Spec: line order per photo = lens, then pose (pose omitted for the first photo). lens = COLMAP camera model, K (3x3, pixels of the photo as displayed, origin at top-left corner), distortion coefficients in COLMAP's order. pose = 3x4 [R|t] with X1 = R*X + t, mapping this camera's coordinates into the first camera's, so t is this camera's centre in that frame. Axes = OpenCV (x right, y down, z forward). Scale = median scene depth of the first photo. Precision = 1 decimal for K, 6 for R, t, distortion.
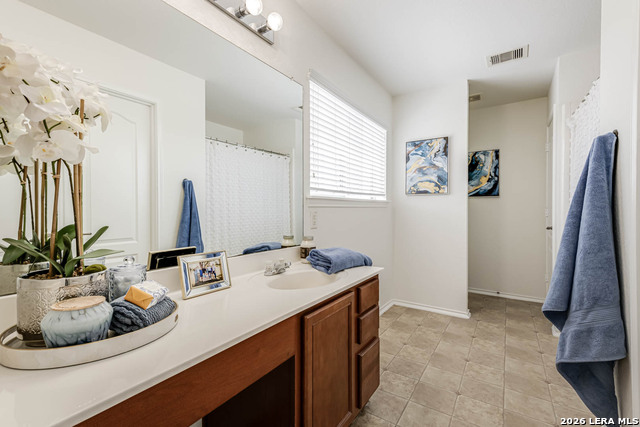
lens RADIAL K [[289.8, 0, 319.9], [0, 289.8, 212.0], [0, 0, 1]] dist [0.014149, 0.000942]
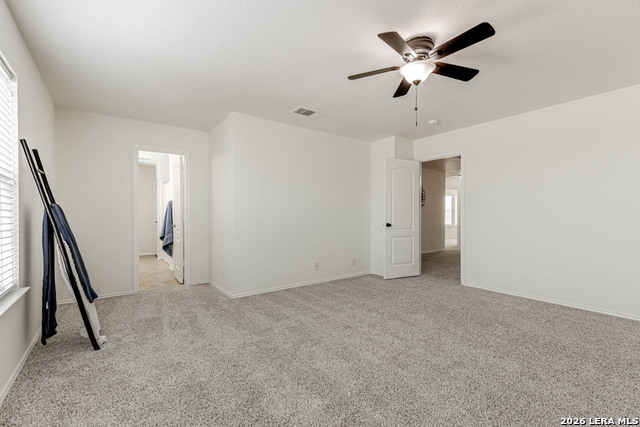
lens RADIAL K [[289.8, 0, 320.0], [0, 289.8, 214.3], [0, 0, 1]] dist [0.014149, 0.000942]
pose [[0.346906, 0.004773, 0.937888, -2.855414], [-0.001467, 0.999989, -0.004546, -0.002472], [-0.937899, 0.000201, 0.346909, -3.174938]]
